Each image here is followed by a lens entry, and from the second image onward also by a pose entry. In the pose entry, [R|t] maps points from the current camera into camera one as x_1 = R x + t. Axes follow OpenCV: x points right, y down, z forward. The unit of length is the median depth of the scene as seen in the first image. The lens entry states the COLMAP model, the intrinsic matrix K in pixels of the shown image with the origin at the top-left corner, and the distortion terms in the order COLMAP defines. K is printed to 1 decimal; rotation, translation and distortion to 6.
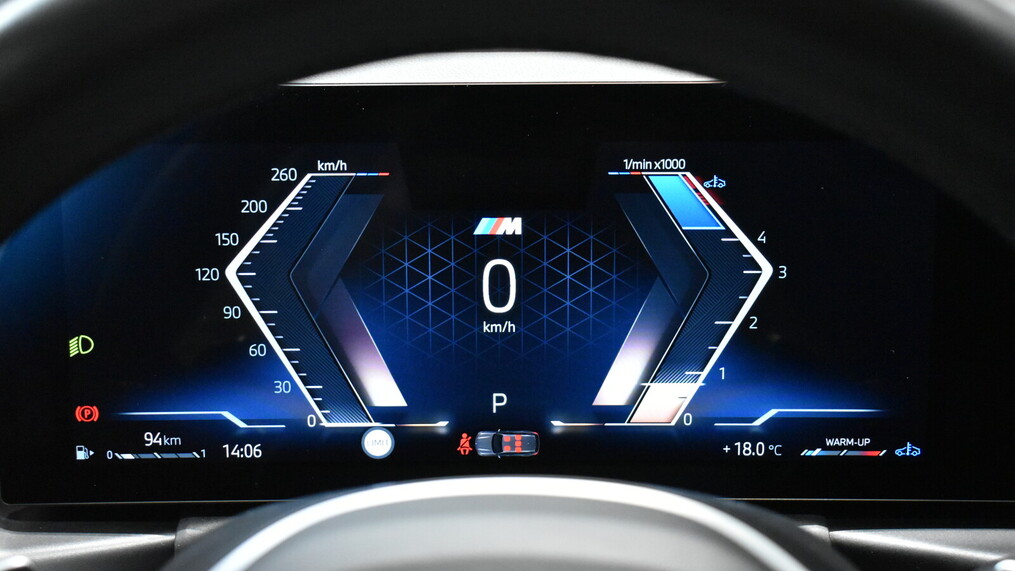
lens RADIAL K [[1216.3, 0, 508.7], [0, 1216.3, 285.4], [0, 0, 1]] dist [-0.033023, 0.000000]
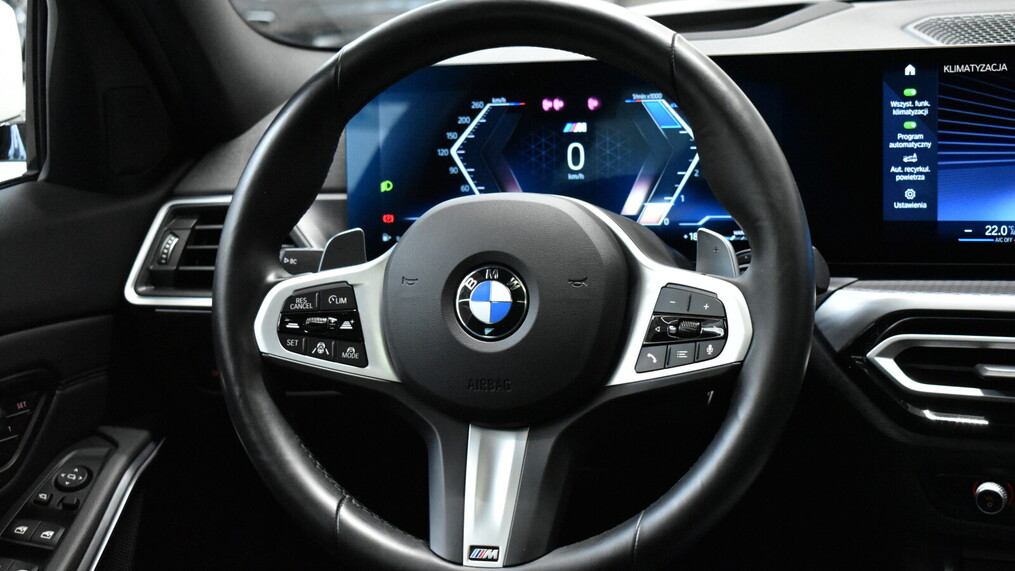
lens RADIAL K [[1774.1, 0, 506.3], [0, 1774.1, 284.1], [0, 0, 1]] dist [-0.042971, 0.000000]
pose [[0.956603, 0.009535, -0.291237, 0.767102], [-0.018353, 0.999452, -0.027562, 0.305854], [0.290815, 0.031711, 0.956254, -1.937929]]
